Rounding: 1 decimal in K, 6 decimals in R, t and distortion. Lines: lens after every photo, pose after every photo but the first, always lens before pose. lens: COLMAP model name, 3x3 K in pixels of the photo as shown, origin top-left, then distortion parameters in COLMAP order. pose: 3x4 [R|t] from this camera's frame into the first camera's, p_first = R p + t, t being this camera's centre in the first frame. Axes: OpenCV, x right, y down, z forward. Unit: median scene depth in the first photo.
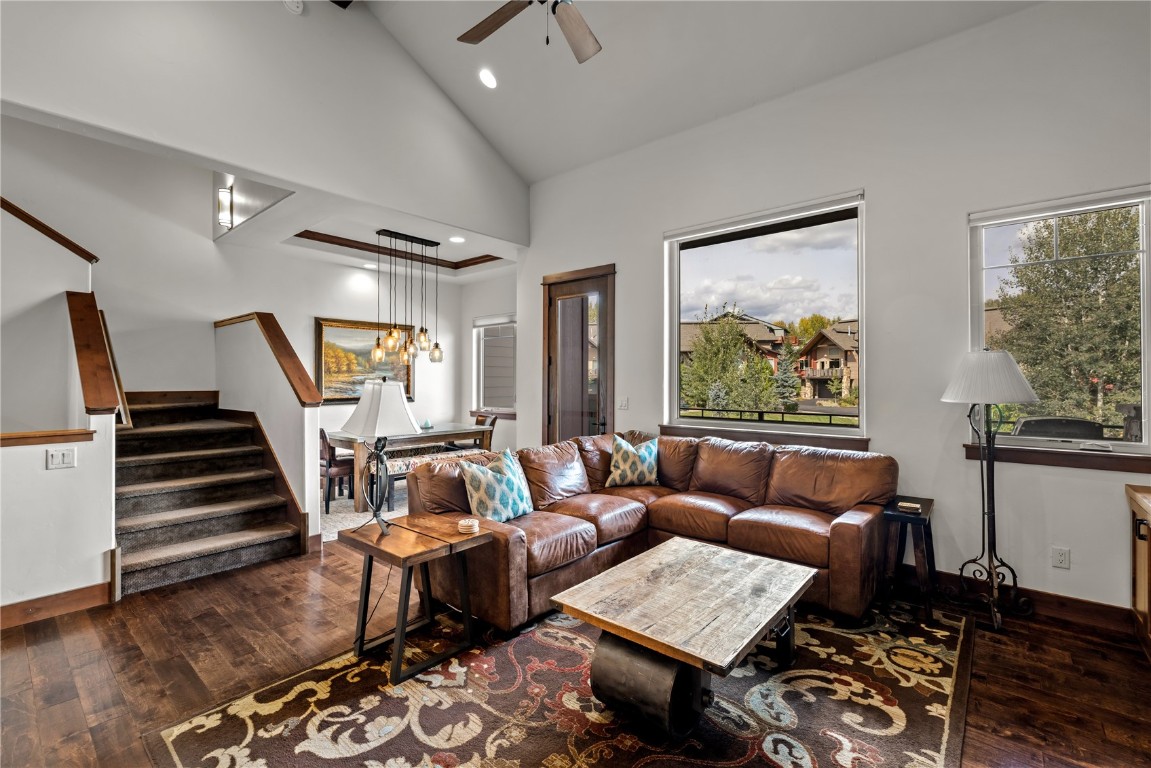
lens RADIAL K [[496.7, 0, 572.7], [0, 496.7, 374.7], [0, 0, 1]] dist [-0.009350, 0.002704]
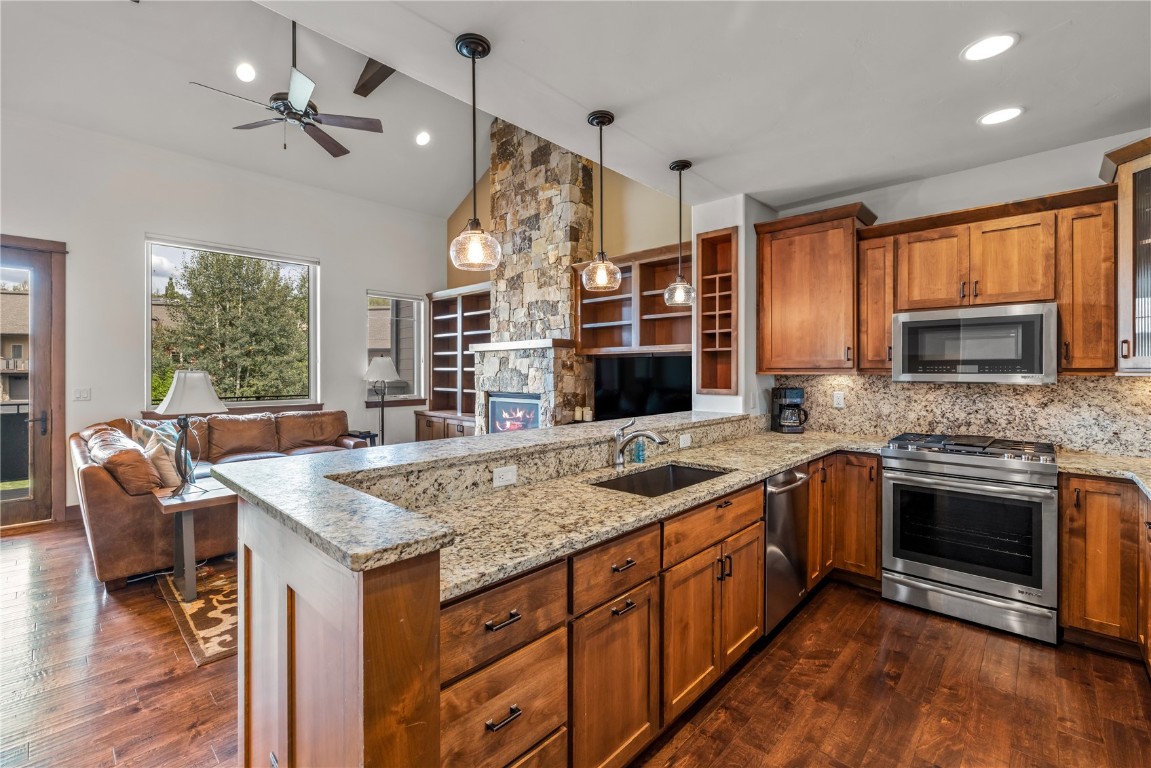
lens RADIAL K [[496.7, 0, 576.6], [0, 496.7, 370.4], [0, 0, 1]] dist [-0.009350, 0.002704]
pose [[0.048523, 0.000375, 0.998822, -0.754152], [-0.012967, 0.999916, 0.000255, -0.000834], [-0.998738, -0.012964, 0.048524, 0.010799]]
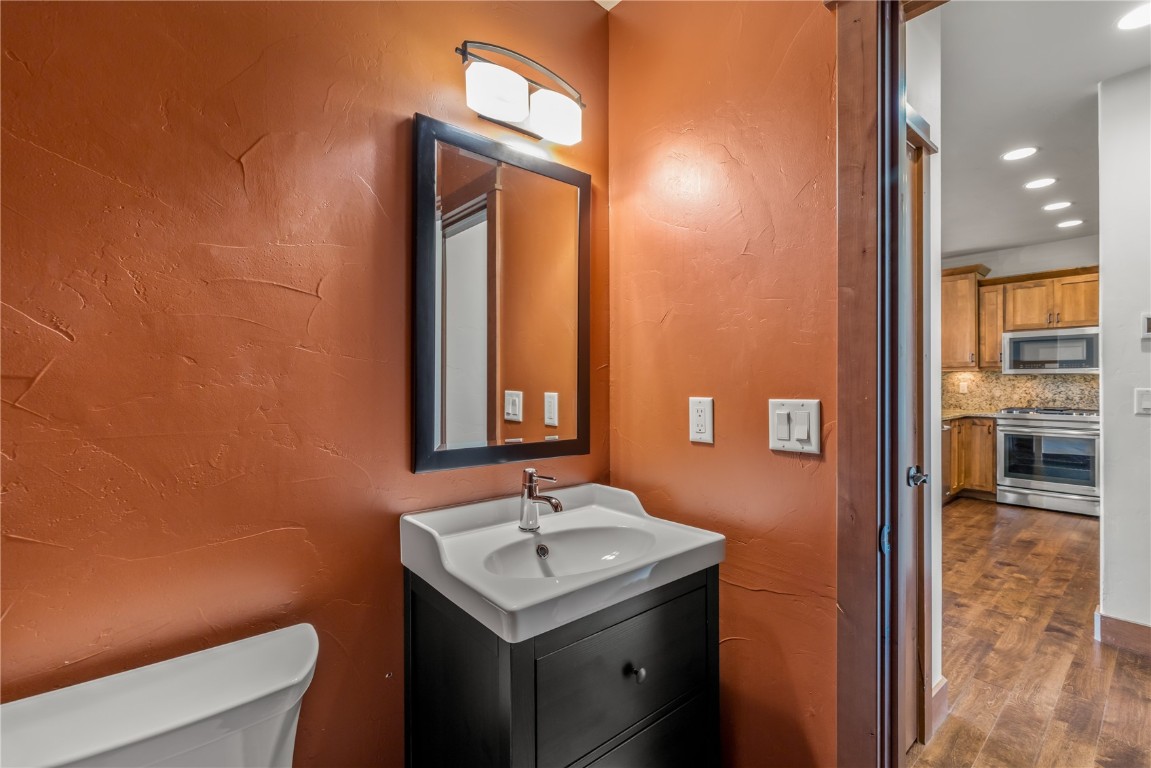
lens RADIAL K [[496.7, 0, 581.5], [0, 496.7, 382.1], [0, 0, 1]] dist [-0.009350, 0.002704]
pose [[0.169394, -0.000478, 0.985548, -1.259069], [-0.009454, 0.999953, 0.002109, 0.029954], [-0.985503, -0.009674, 0.169382, 0.324317]]
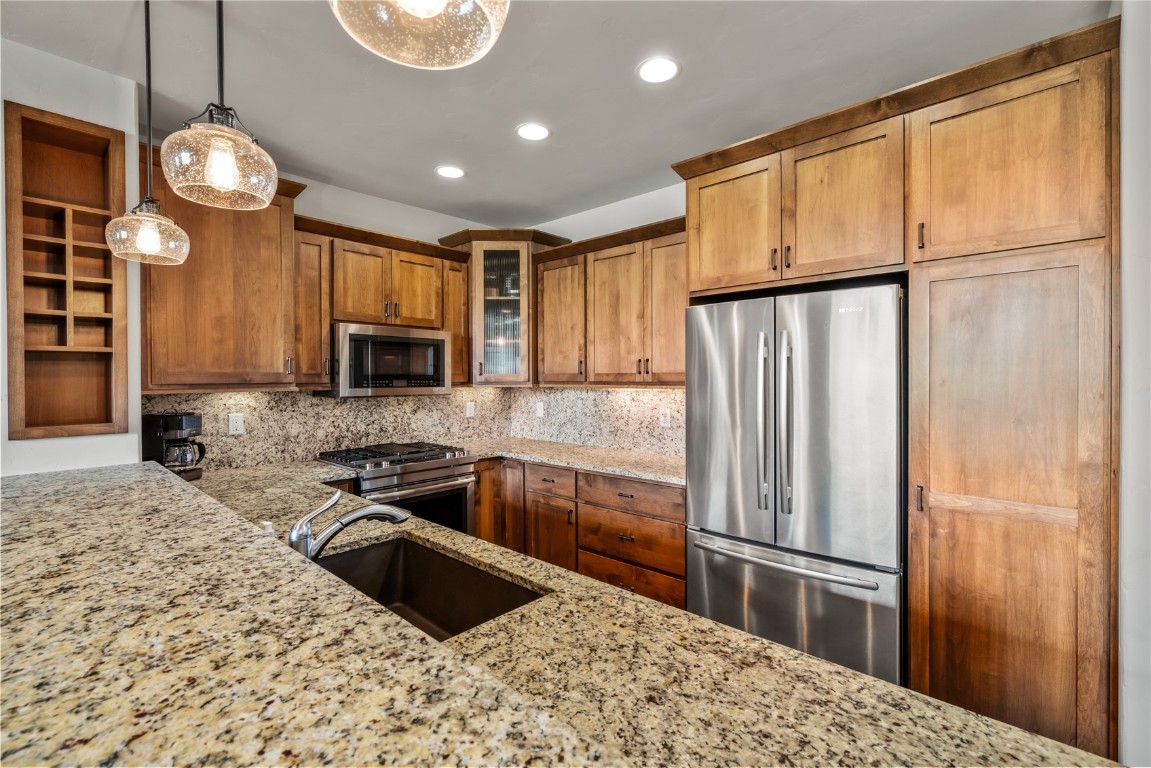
lens RADIAL K [[496.7, 0, 574.8], [0, 496.7, 384.8], [0, 0, 1]] dist [-0.009350, 0.002704]
pose [[-0.999500, 0.005168, 0.031200, -0.407210], [0.005193, 0.999986, 0.000727, -0.005331], [-0.031196, 0.000888, -0.999513, 0.205480]]
